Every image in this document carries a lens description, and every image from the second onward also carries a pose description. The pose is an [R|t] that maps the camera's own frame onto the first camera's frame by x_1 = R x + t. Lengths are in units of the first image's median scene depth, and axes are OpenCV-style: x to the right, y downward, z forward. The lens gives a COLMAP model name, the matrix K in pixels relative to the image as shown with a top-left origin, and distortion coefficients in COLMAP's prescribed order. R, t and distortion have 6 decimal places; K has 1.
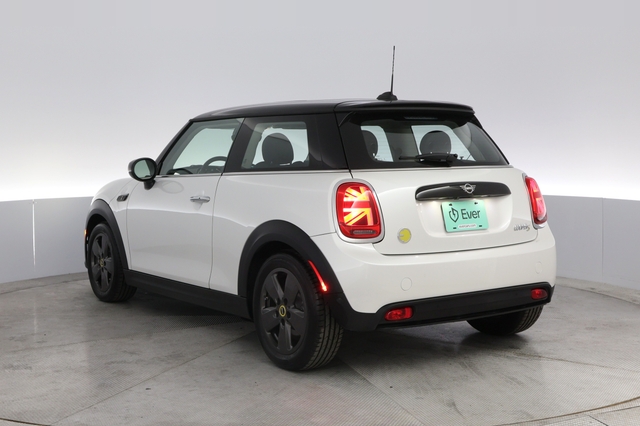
lens RADIAL K [[537.7, 0, 320.0], [0, 537.7, 213.0], [0, 0, 1]] dist [-0.003243, -0.001471]
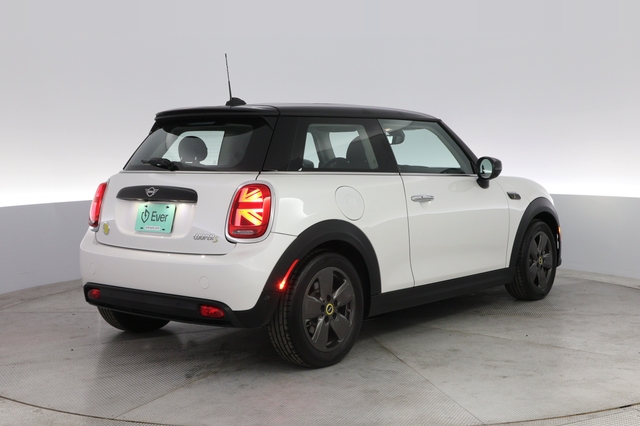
lens RADIAL K [[537.7, 0, 320.0], [0, 537.7, 213.0], [0, 0, 1]] dist [-0.003243, -0.001471]
pose [[0.737304, 0.085913, -0.670076, 1.178933], [-0.084384, 0.995824, 0.034828, -0.066480], [0.670270, 0.030865, 0.741475, 0.432166]]
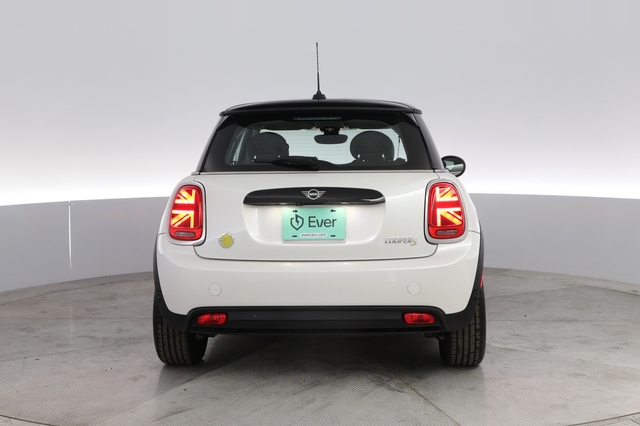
lens RADIAL K [[546.8, 0, 332.7], [0, 546.8, 209.3], [0, 0, 1]] dist [-0.002661, -0.002451]
pose [[0.929001, 0.044769, -0.367358, 0.636130], [-0.044265, 0.998972, 0.009801, -0.030070], [0.367419, 0.007156, 0.930028, 0.128246]]
